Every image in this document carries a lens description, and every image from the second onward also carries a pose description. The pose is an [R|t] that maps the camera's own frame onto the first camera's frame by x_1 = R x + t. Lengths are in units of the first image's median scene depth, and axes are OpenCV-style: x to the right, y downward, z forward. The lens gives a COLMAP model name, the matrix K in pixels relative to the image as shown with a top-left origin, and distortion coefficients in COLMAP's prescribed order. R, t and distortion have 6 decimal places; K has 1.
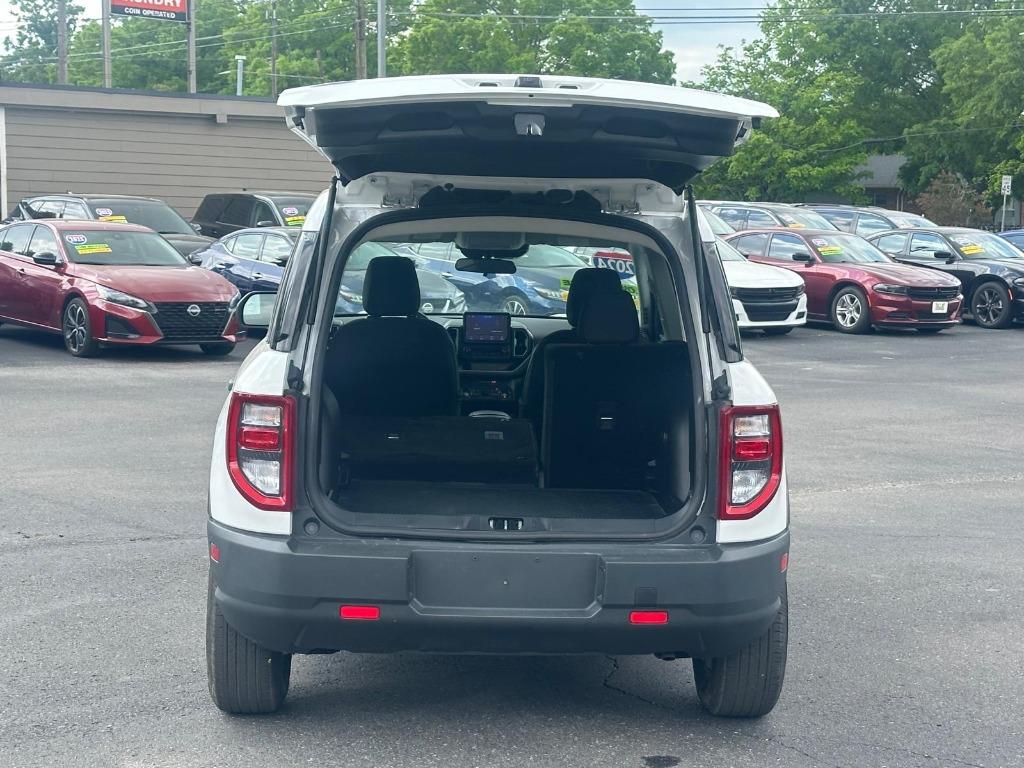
lens RADIAL K [[1894.3, 0, 519.9], [0, 1894.3, 381.6], [0, 0, 1]] dist [0.132040, 0.000000]
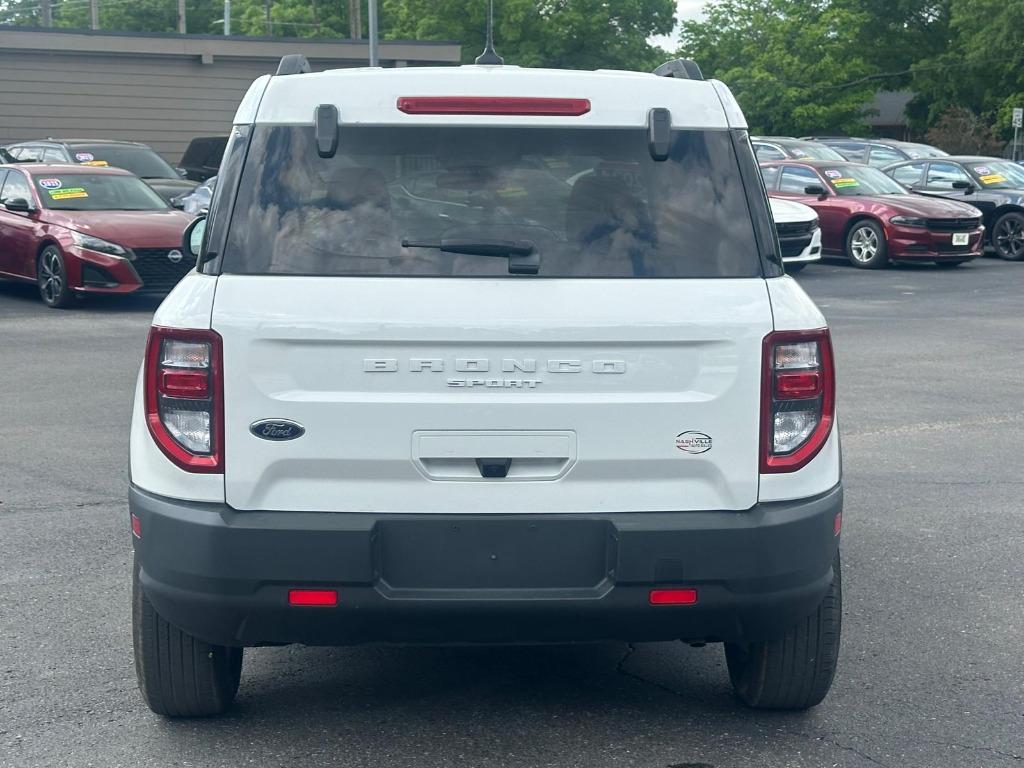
lens RADIAL K [[1894.3, 0, 513.5], [0, 1894.3, 382.2], [0, 0, 1]] dist [0.132040, 0.000000]
pose [[0.999780, -0.019793, -0.006877, 0.002645], [0.019973, 0.999433, 0.027091, 0.003540], [0.006337, -0.027222, 0.999609, 0.068186]]
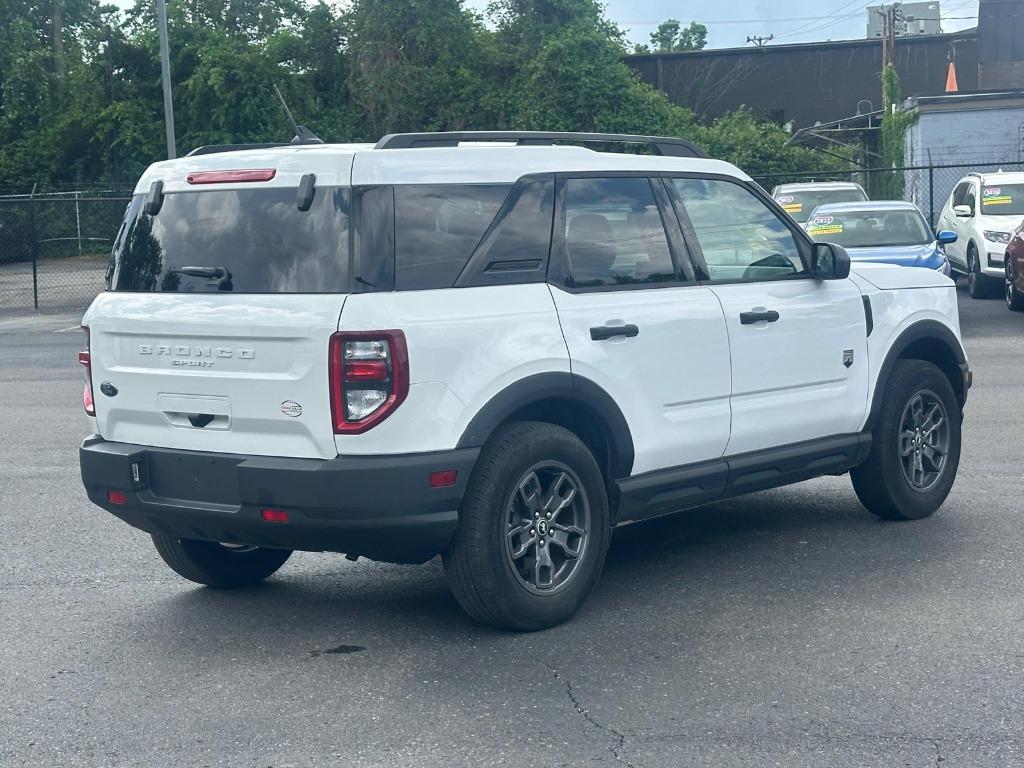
lens RADIAL K [[1894.3, 0, 520.5], [0, 1894.3, 382.6], [0, 0, 1]] dist [0.132040, 0.000000]
pose [[0.741555, 0.012047, -0.670784, 0.325262], [-0.003516, 0.999895, 0.014071, 0.009163], [0.670883, -0.008076, 0.741519, 0.083998]]
